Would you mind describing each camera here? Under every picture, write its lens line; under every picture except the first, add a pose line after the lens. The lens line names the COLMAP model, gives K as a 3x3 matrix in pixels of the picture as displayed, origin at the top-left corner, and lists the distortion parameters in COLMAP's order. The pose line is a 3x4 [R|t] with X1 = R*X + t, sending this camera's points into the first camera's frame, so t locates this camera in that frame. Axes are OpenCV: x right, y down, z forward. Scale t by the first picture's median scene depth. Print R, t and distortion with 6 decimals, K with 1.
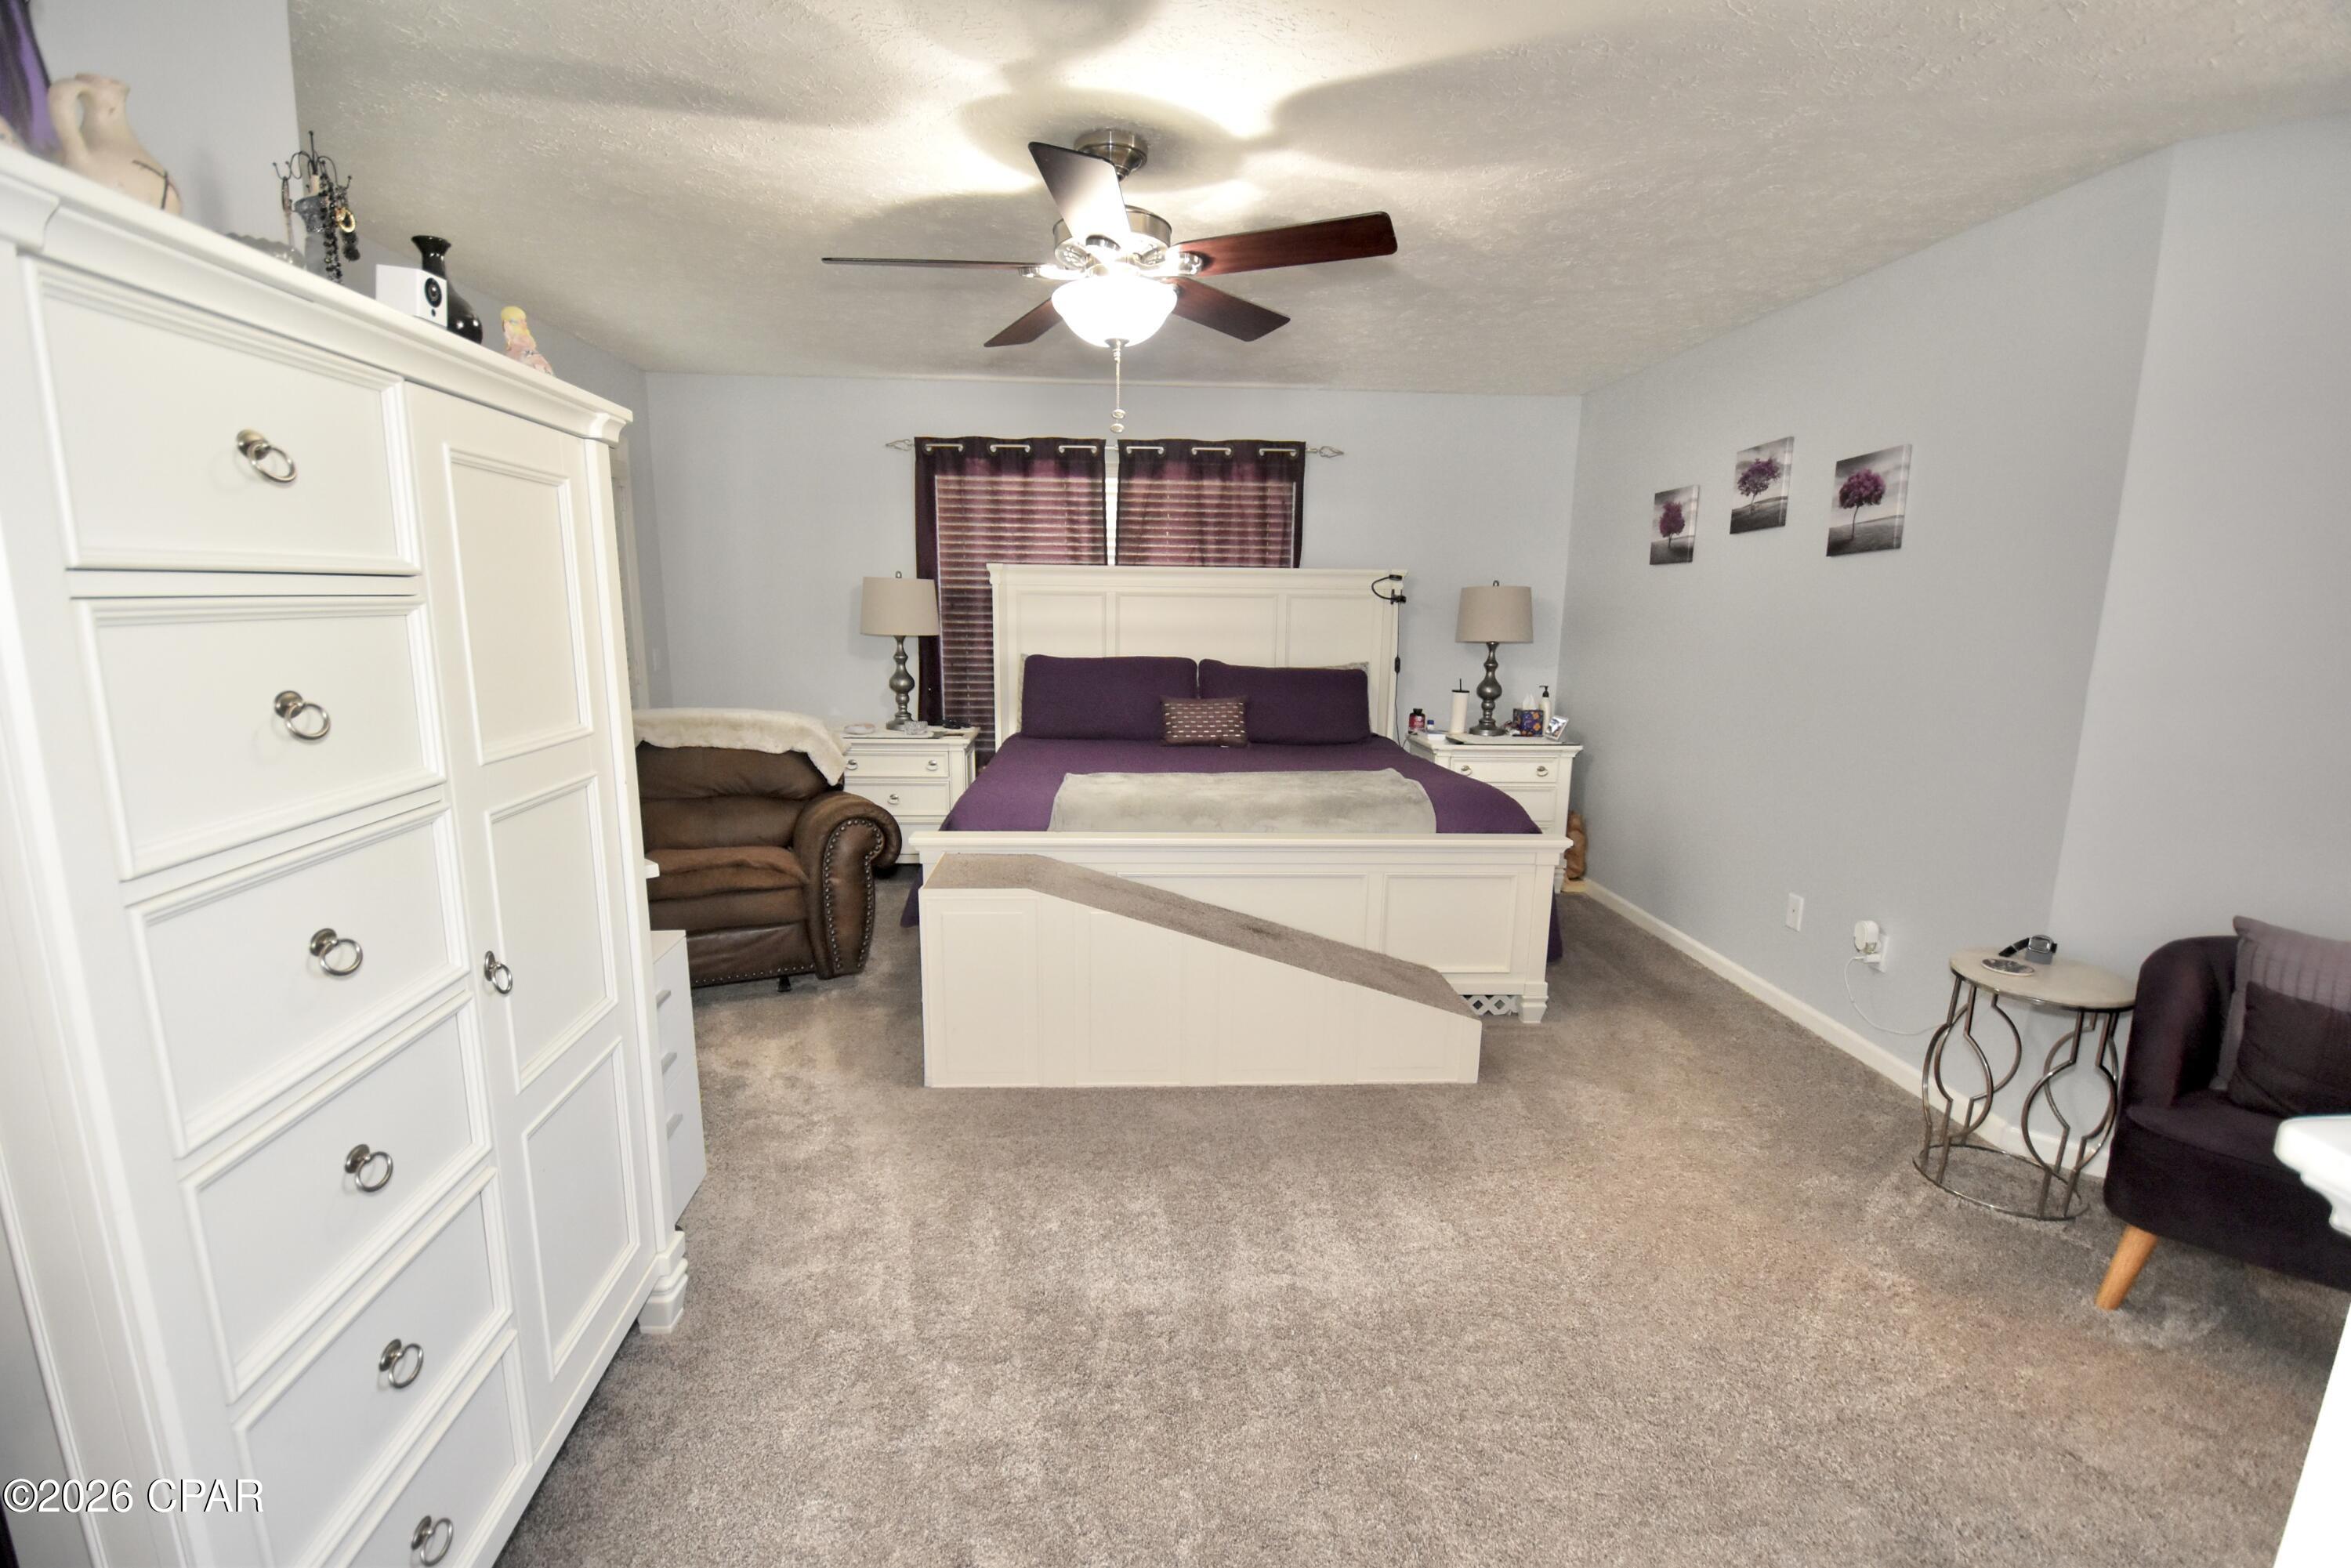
lens RADIAL K [[1027.7, 0, 1165.4], [0, 1027.7, 795.0], [0, 0, 1]] dist [0.010122, -0.017381]
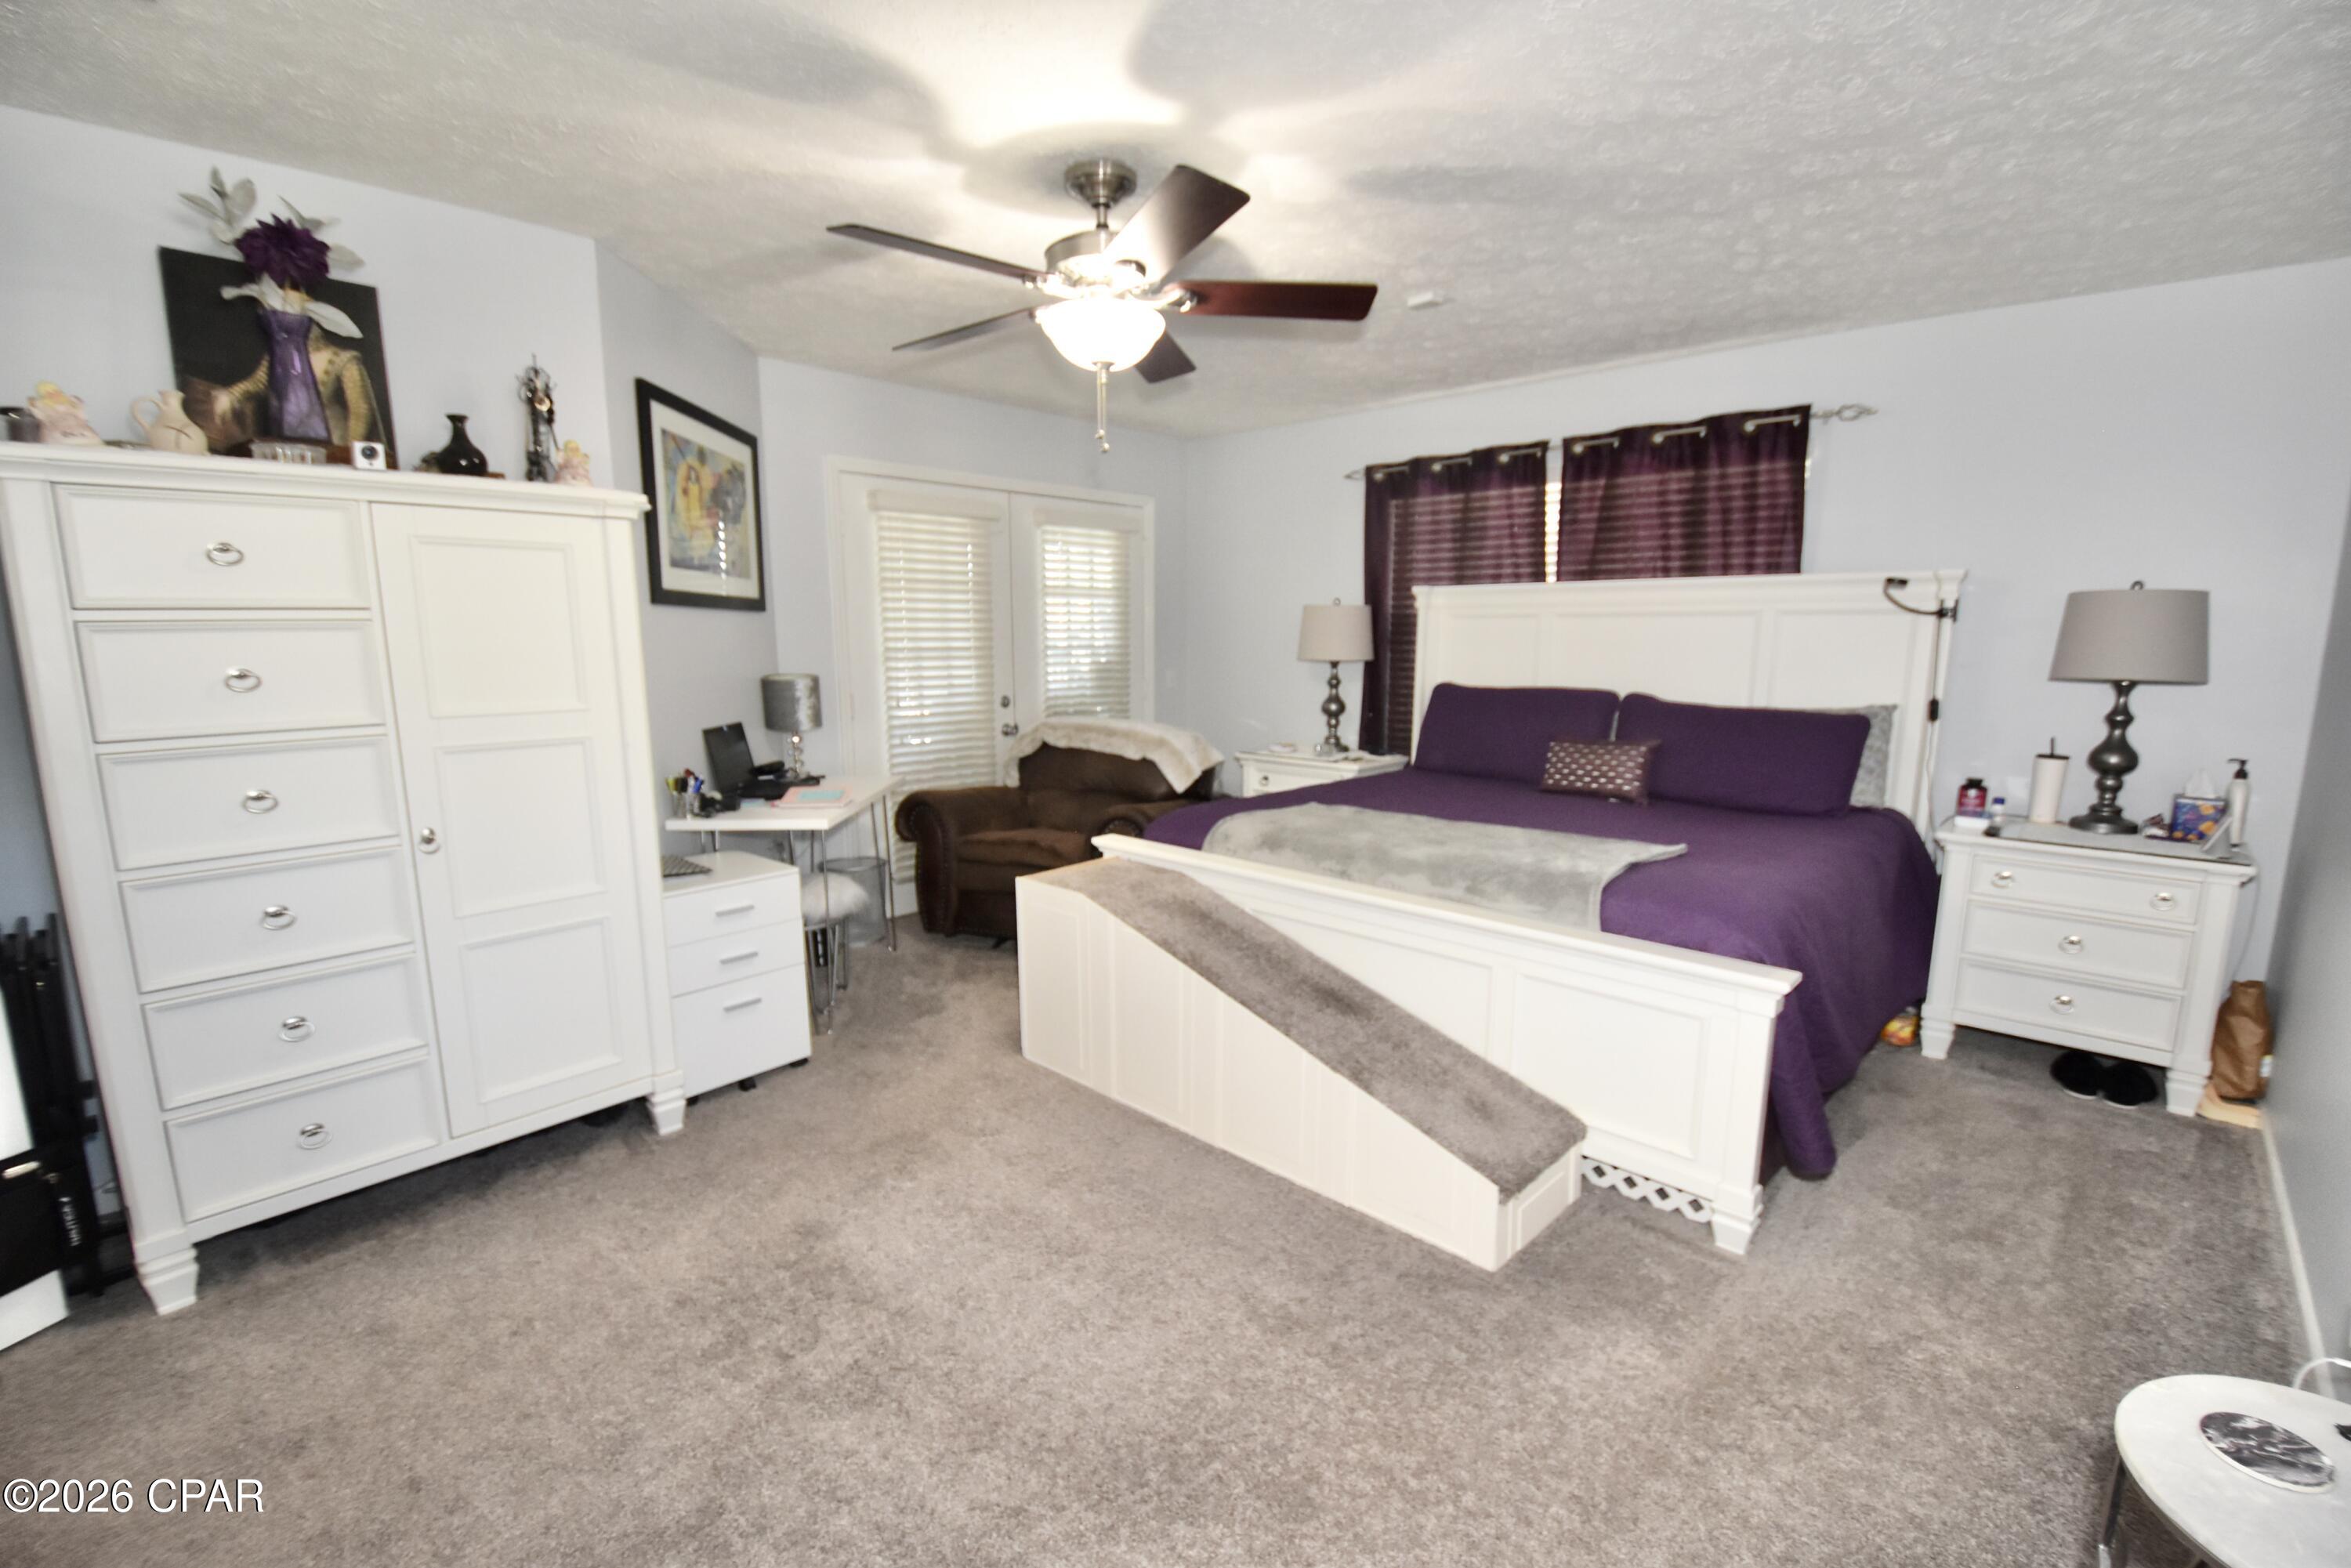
lens RADIAL K [[1027.7, 0, 1176.7], [0, 1027.7, 795.8], [0, 0, 1]] dist [0.010122, -0.017381]
pose [[0.692340, 0.102448, -0.714262, 0.377164], [-0.125125, 0.991919, 0.020988, -0.023577], [0.710640, 0.074842, 0.699564, 0.182252]]
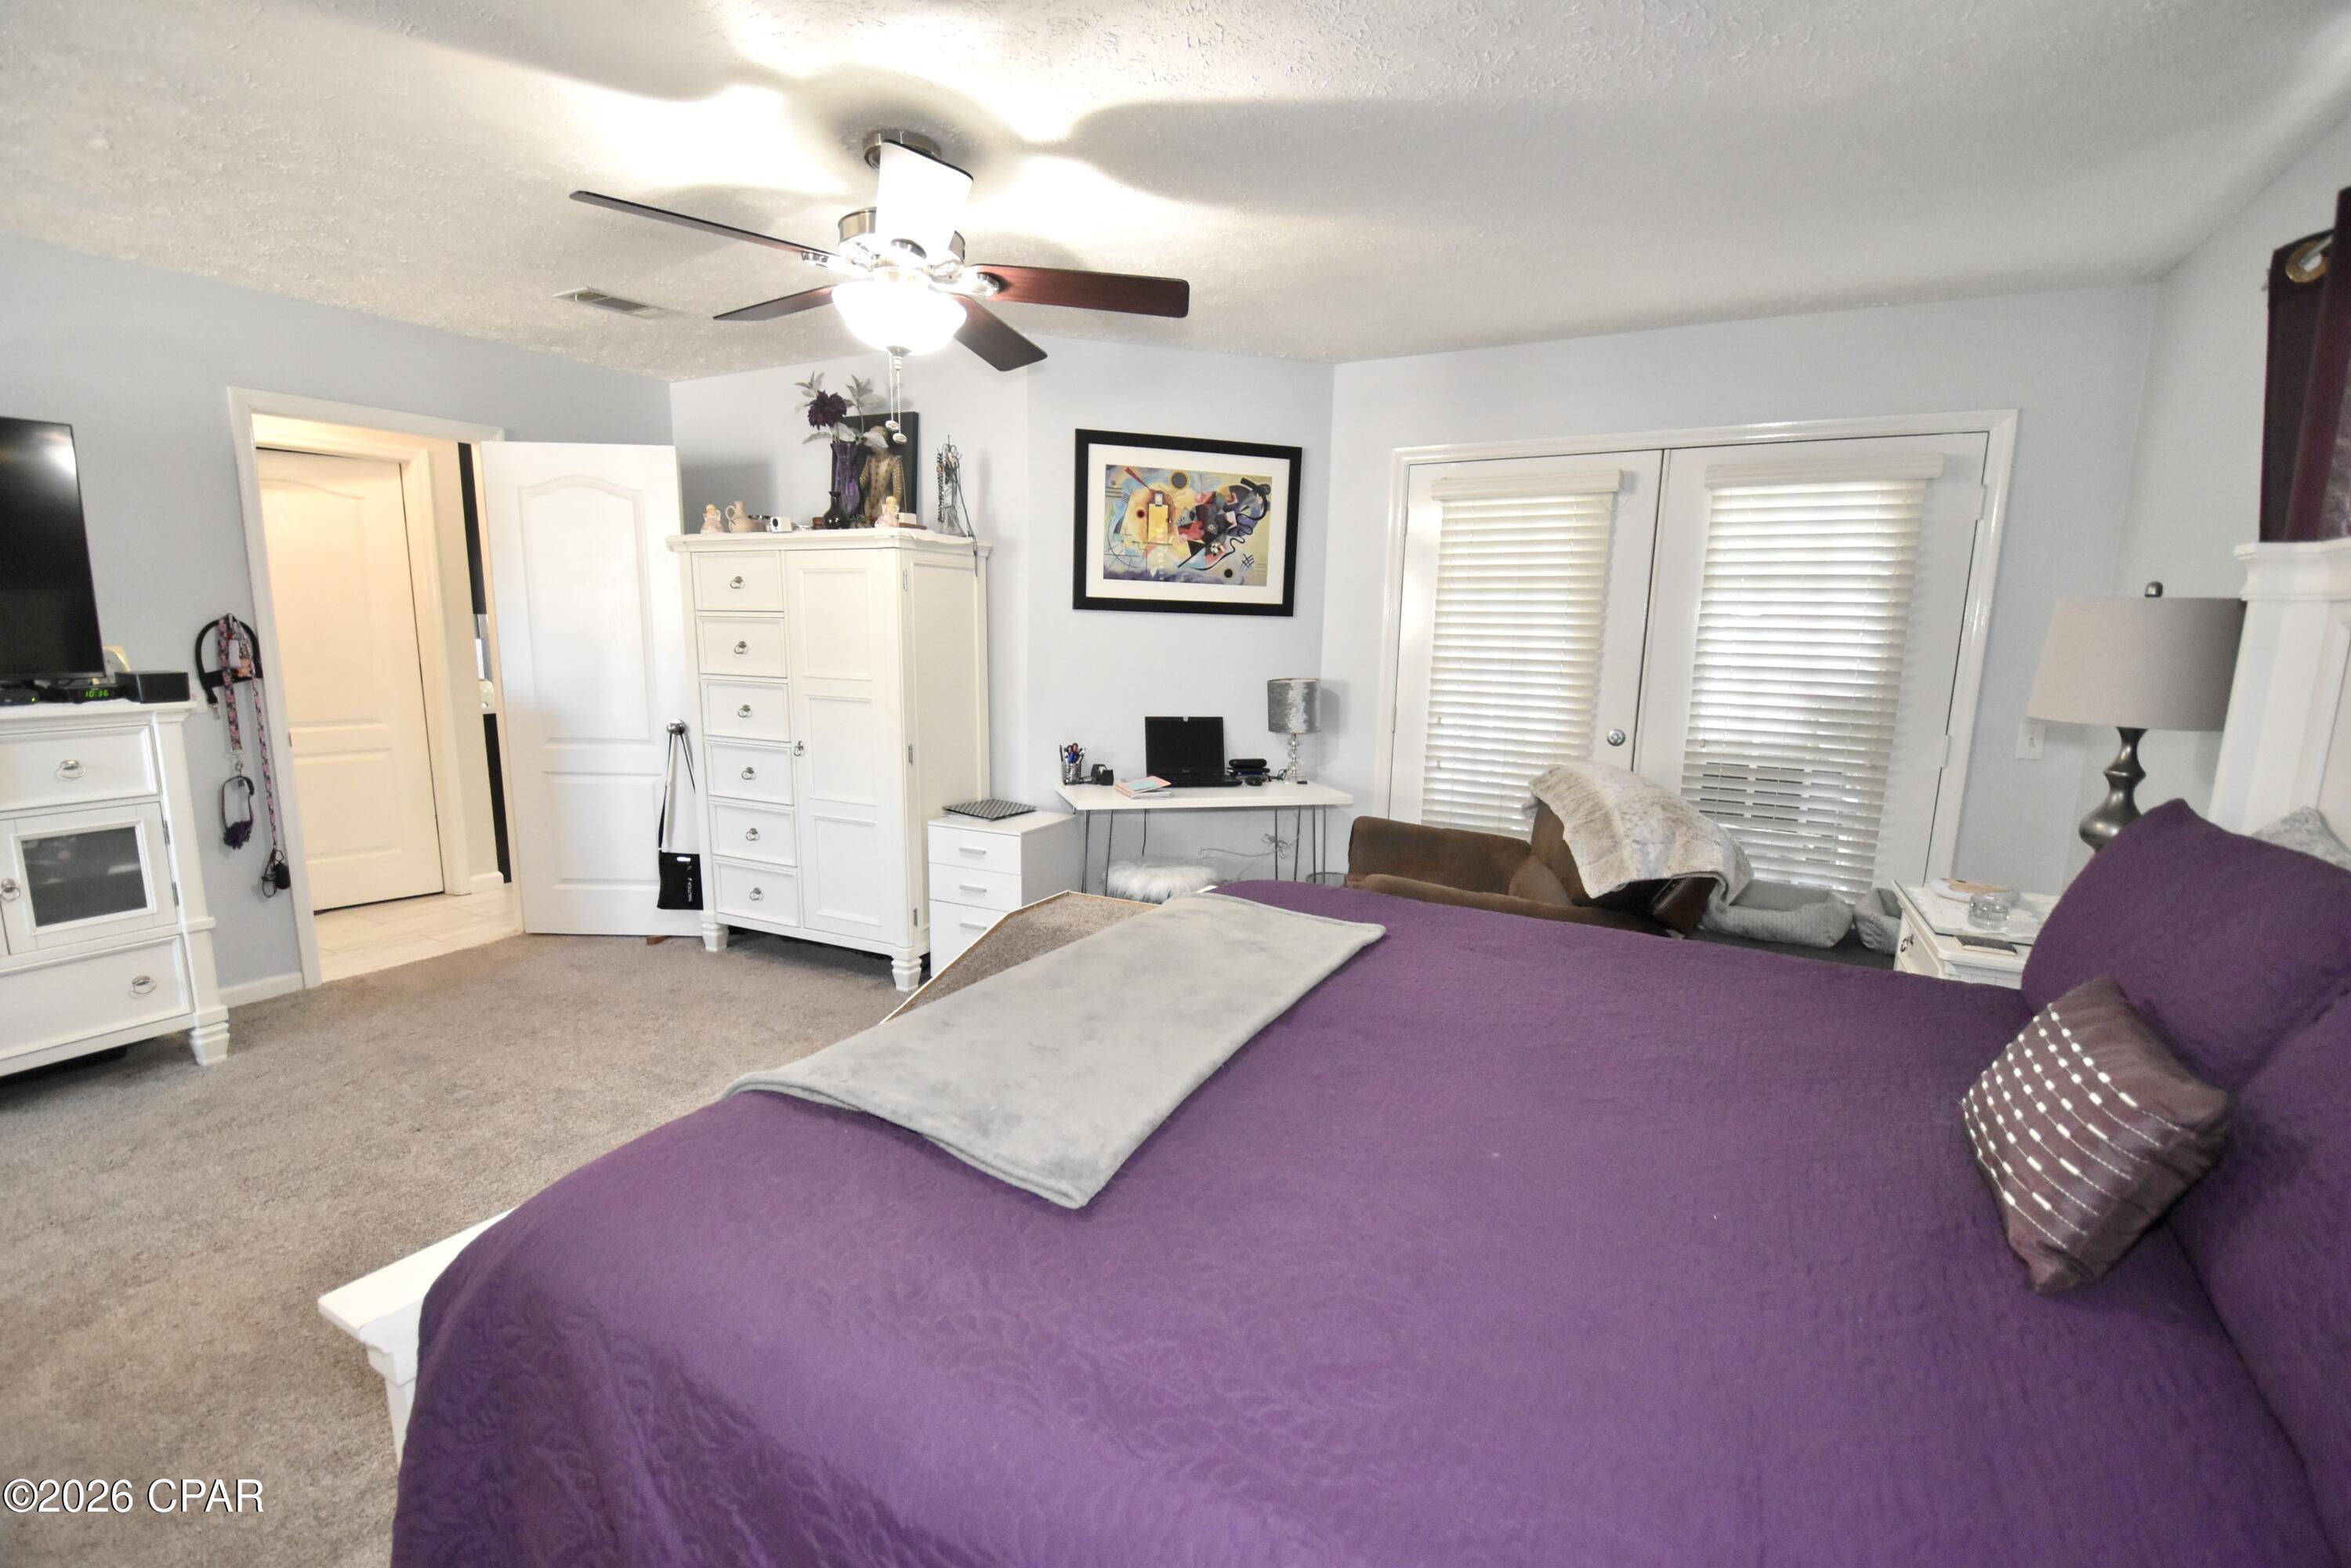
lens RADIAL K [[1027.7, 0, 1174.3], [0, 1027.7, 799.1], [0, 0, 1]] dist [0.010122, -0.017381]
pose [[-0.531551, 0.114576, -0.839241, 0.329566], [-0.183293, 0.951773, 0.246032, -0.157864], [0.826957, 0.284606, -0.484915, 0.883014]]
